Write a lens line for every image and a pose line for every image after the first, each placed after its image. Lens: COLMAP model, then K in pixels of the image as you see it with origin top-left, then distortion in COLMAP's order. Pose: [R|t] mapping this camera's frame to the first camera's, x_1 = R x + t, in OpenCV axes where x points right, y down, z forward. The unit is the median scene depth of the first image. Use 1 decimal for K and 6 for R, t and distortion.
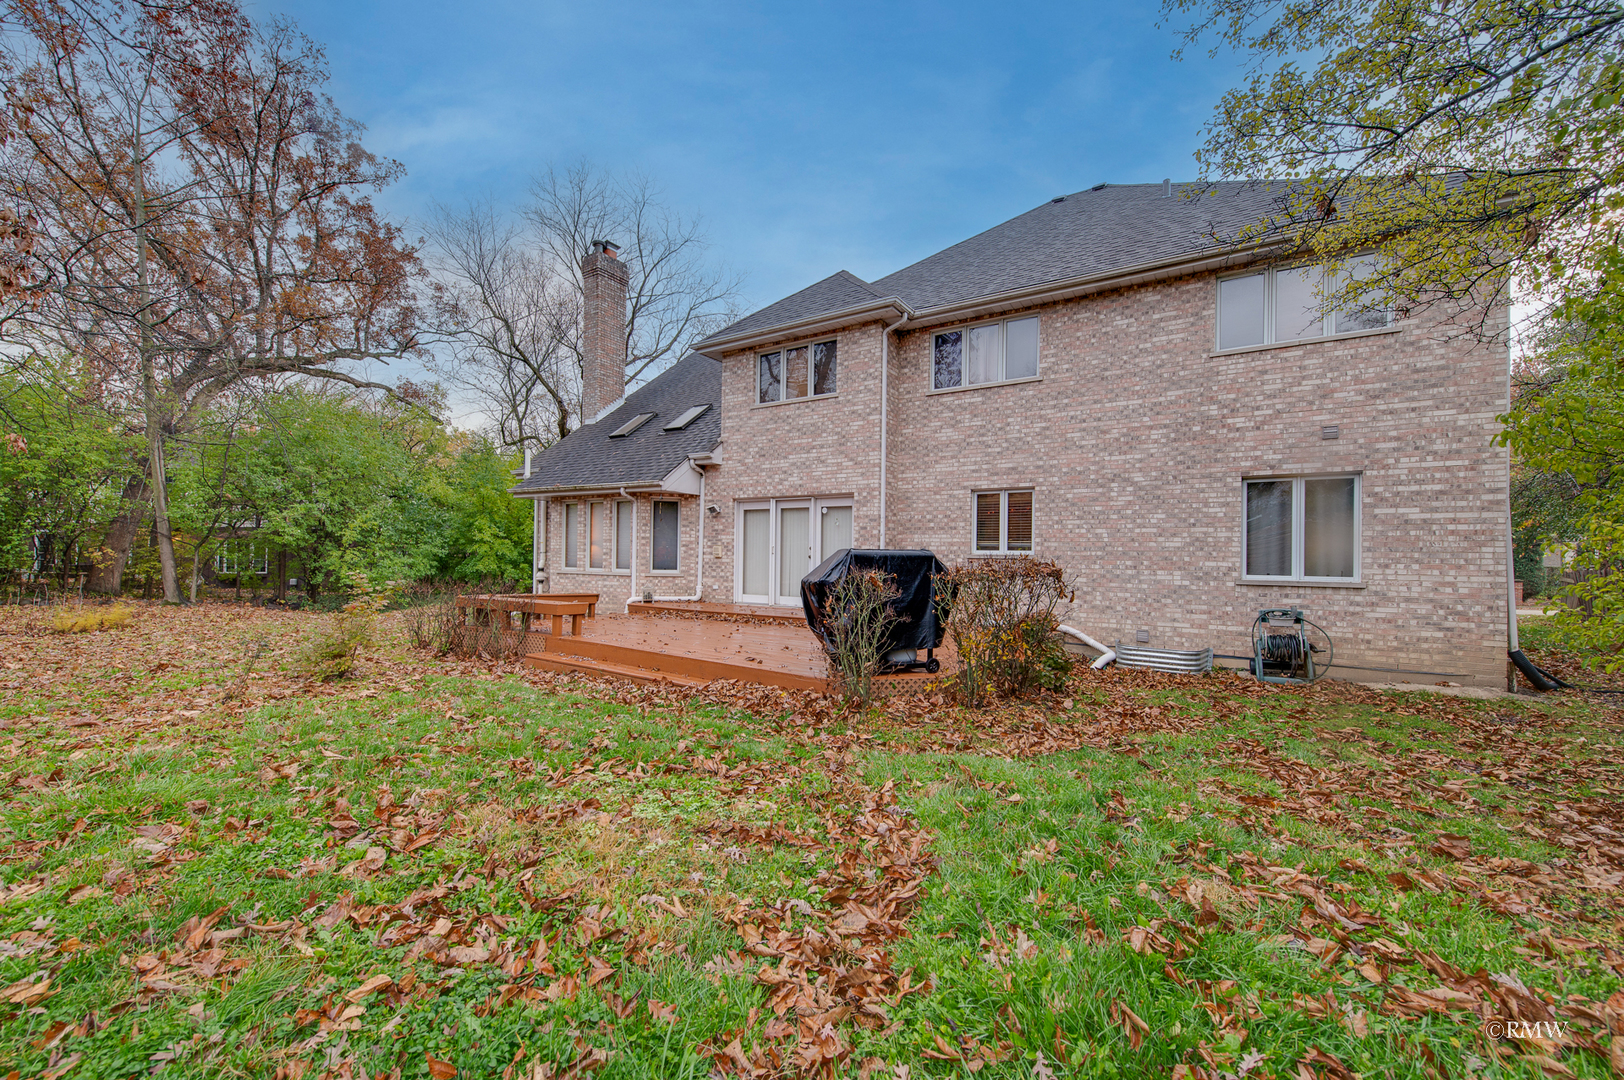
lens RADIAL K [[637.7, 0, 810.0], [0, 637.7, 543.2], [0, 0, 1]] dist [0.001799, -0.000811]
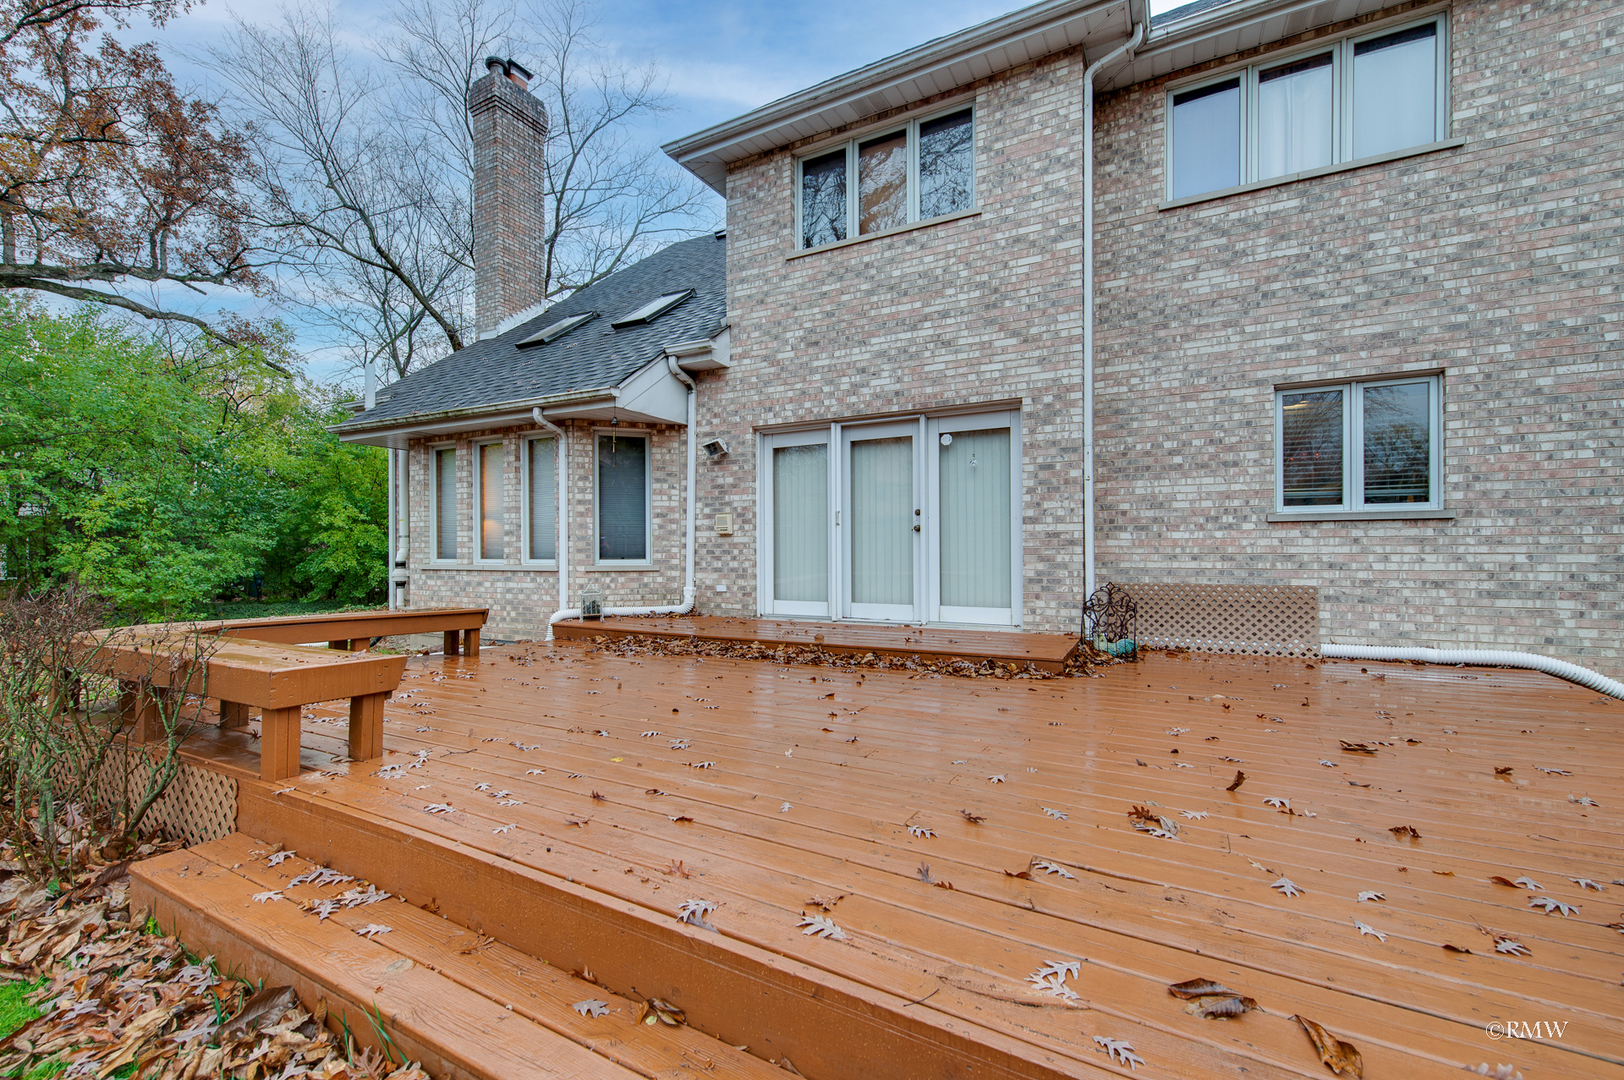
lens RADIAL K [[534.5, 0, 821.7], [0, 534.5, 552.0], [0, 0, 1]] dist [0.002201, -0.000069]
pose [[0.984499, -0.013457, 0.174875, -0.138868], [0.010116, 0.999749, 0.019982, 0.027970], [-0.175100, -0.017904, 0.984388, 0.512891]]
